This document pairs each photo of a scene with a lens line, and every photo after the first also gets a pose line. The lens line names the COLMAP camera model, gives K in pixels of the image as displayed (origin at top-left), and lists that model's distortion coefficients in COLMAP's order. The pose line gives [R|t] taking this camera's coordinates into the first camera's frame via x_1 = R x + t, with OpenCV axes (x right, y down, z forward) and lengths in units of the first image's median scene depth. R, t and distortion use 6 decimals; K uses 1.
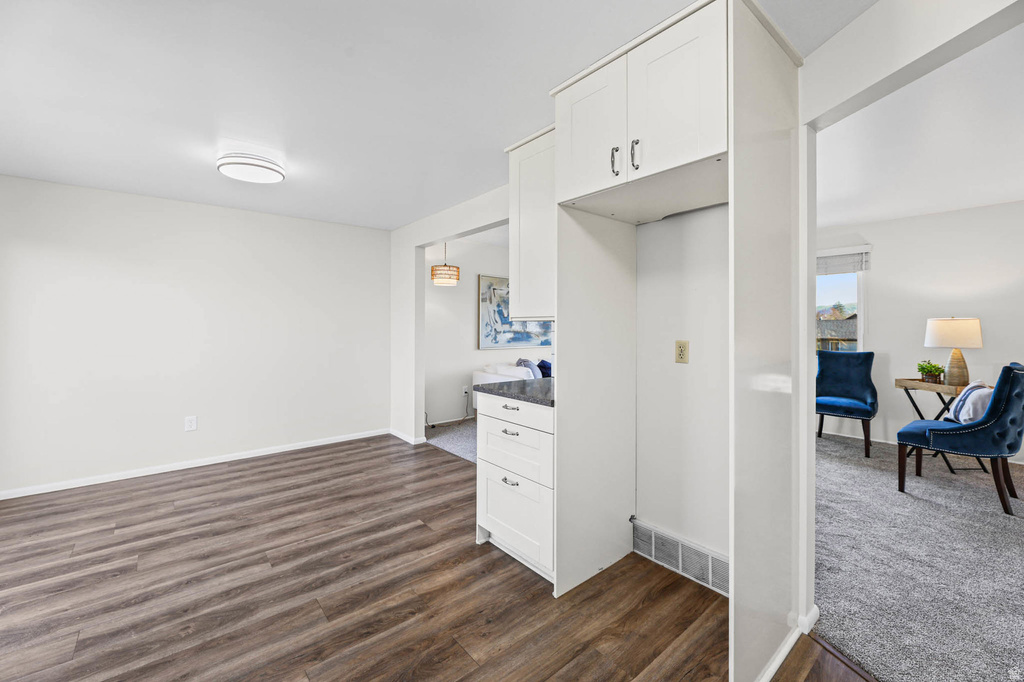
lens RADIAL K [[420.8, 0, 513.7], [0, 420.8, 324.9], [0, 0, 1]] dist [-0.003411, -0.002377]
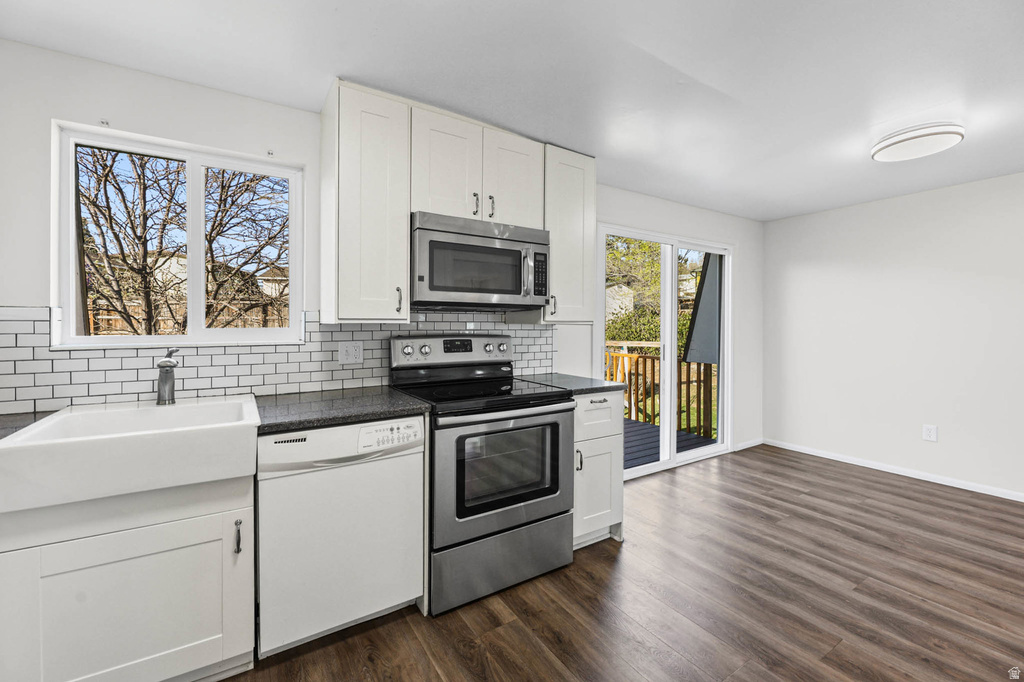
lens RADIAL K [[420.8, 0, 510.9], [0, 420.8, 324.3], [0, 0, 1]] dist [-0.003411, -0.002377]
pose [[-0.137348, -0.001938, -0.990521, 0.307285], [0.004063, 0.999989, -0.002520, 0.000983], [0.990514, -0.004370, -0.137339, 0.284478]]
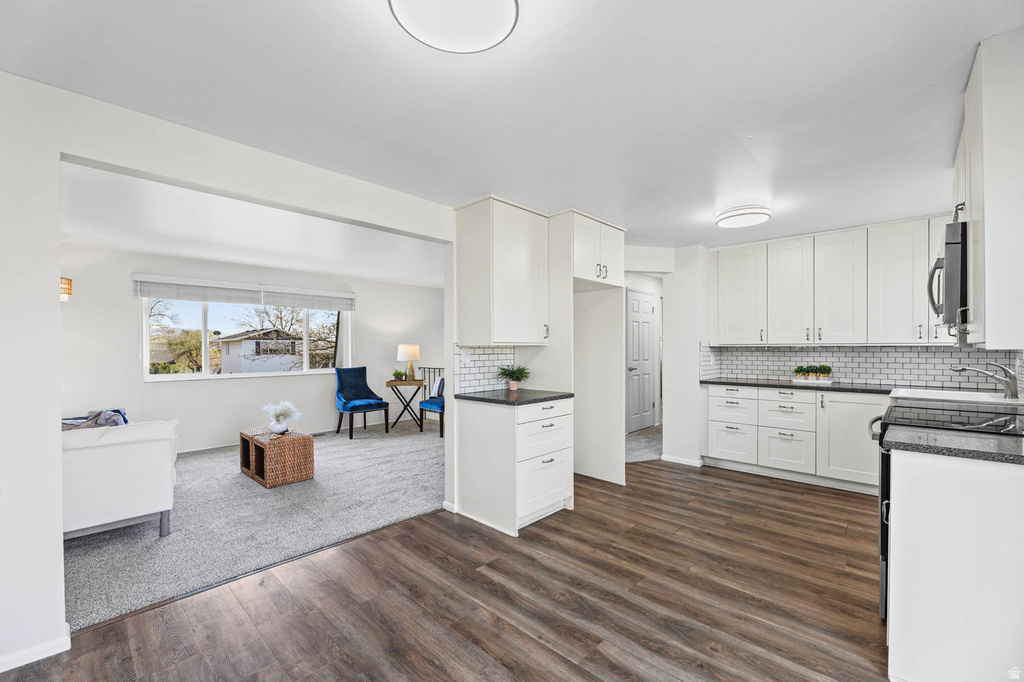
lens RADIAL K [[420.8, 0, 512.9], [0, 420.8, 349.7], [0, 0, 1]] dist [-0.003411, -0.002377]
pose [[-0.108234, -0.006476, 0.994104, -0.999364], [0.006728, 0.999951, 0.007247, -0.004285], [-0.994103, 0.007472, -0.108185, 0.914510]]
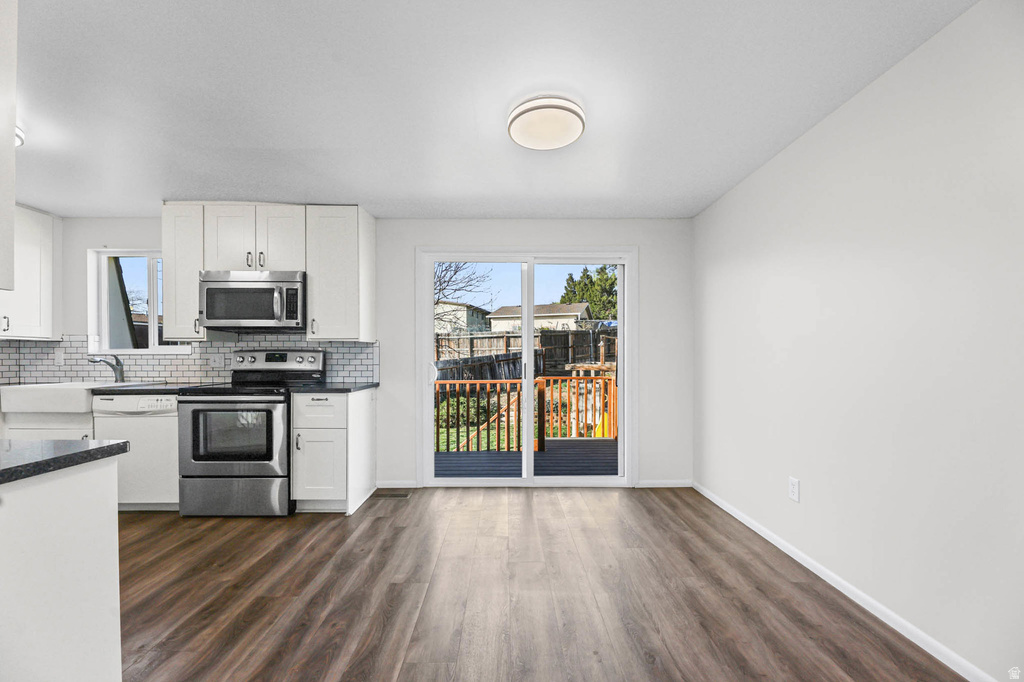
lens RADIAL K [[420.8, 0, 508.7], [0, 420.8, 355.4], [0, 0, 1]] dist [-0.003411, -0.002377]
pose [[-0.638466, -0.001004, -0.769650, -0.004293], [0.003861, 0.999982, -0.004508, 0.042993], [0.769641, -0.005850, -0.638451, 1.322853]]
